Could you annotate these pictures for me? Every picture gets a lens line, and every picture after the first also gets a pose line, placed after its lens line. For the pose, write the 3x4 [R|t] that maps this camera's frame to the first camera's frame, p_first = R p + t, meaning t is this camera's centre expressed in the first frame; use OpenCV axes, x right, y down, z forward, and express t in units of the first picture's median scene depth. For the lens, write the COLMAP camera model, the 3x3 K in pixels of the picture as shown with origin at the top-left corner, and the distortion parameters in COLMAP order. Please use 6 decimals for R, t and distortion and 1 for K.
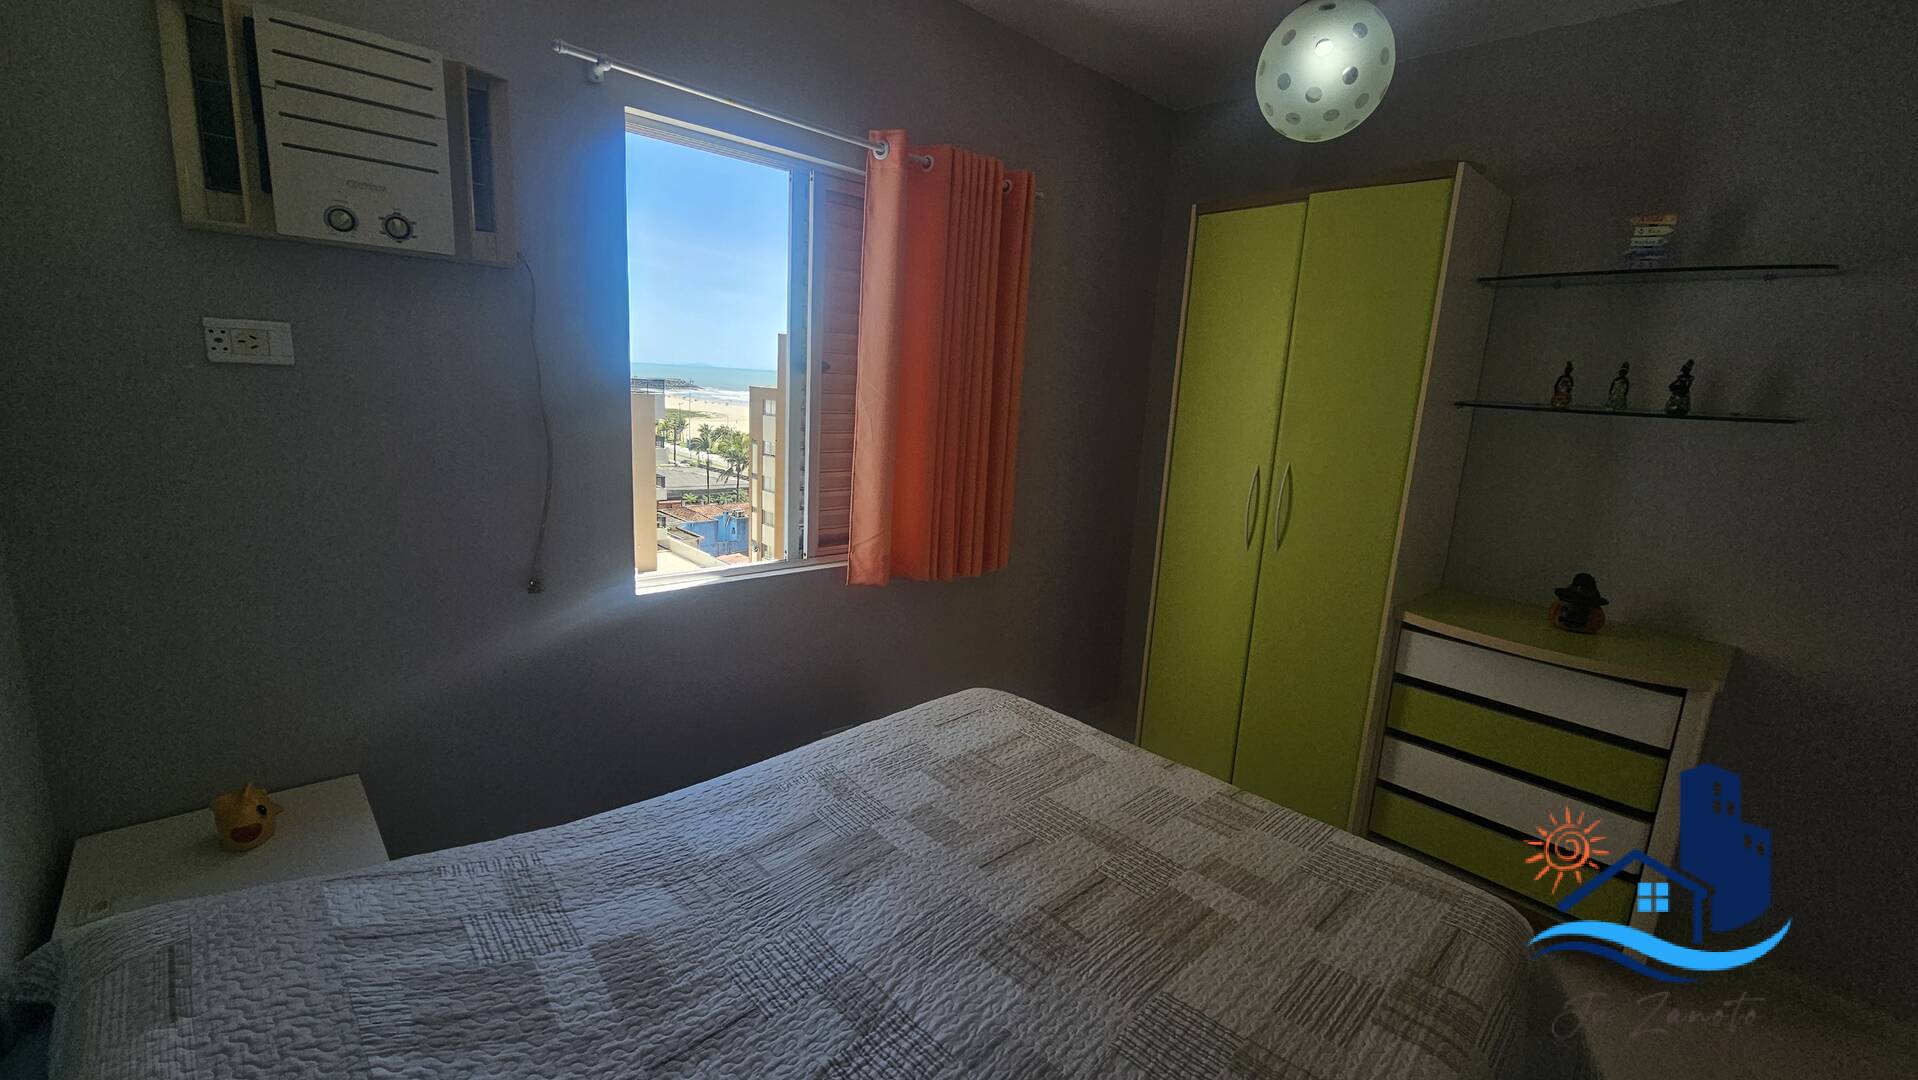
lens RADIAL K [[783.5, 0, 974.3], [0, 783.5, 536.4], [0, 0, 1]] dist [-0.007587, 0.001480]
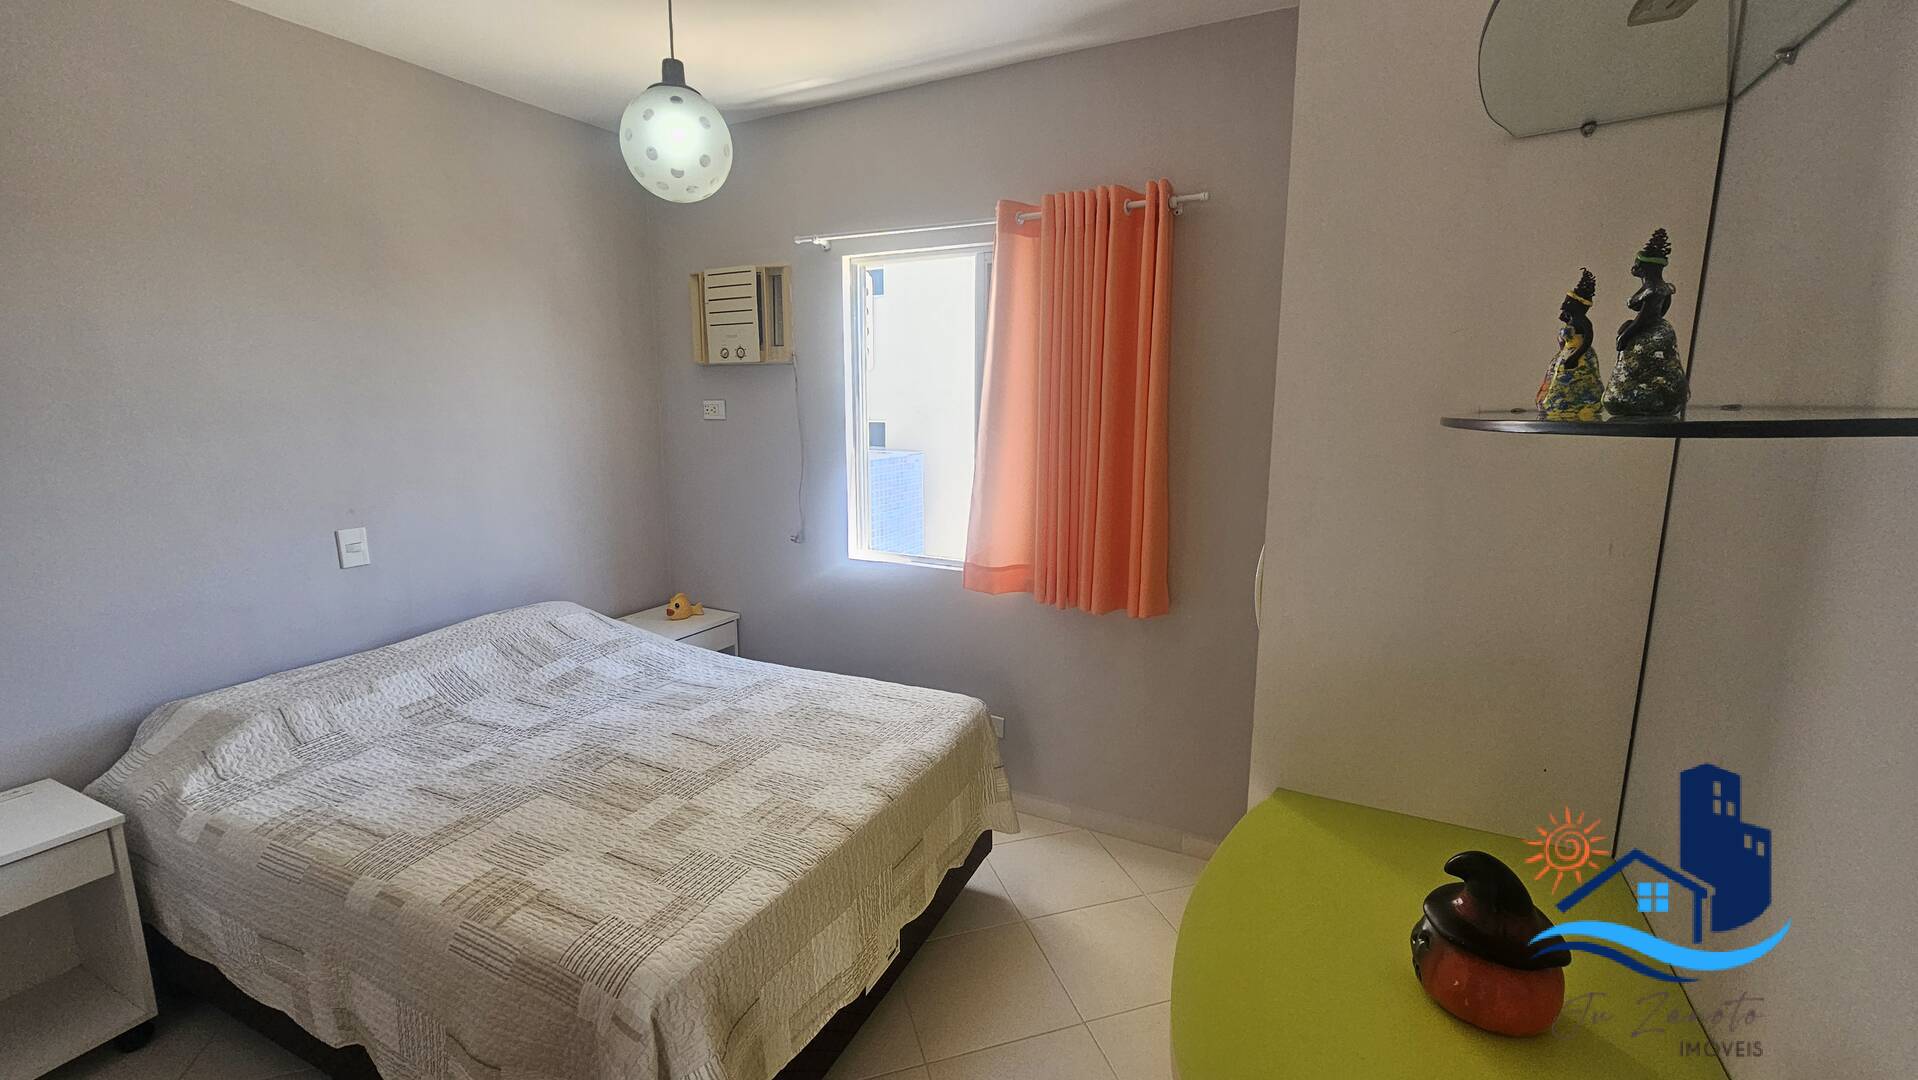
lens RADIAL K [[783.5, 0, 966.6], [0, 783.5, 536.5], [0, 0, 1]] dist [-0.007587, 0.001480]
pose [[0.332752, 0.096307, -0.938084, 1.519646], [-0.174407, 0.983895, 0.039145, -0.098673], [0.926746, 0.150583, 0.344189, 0.928627]]
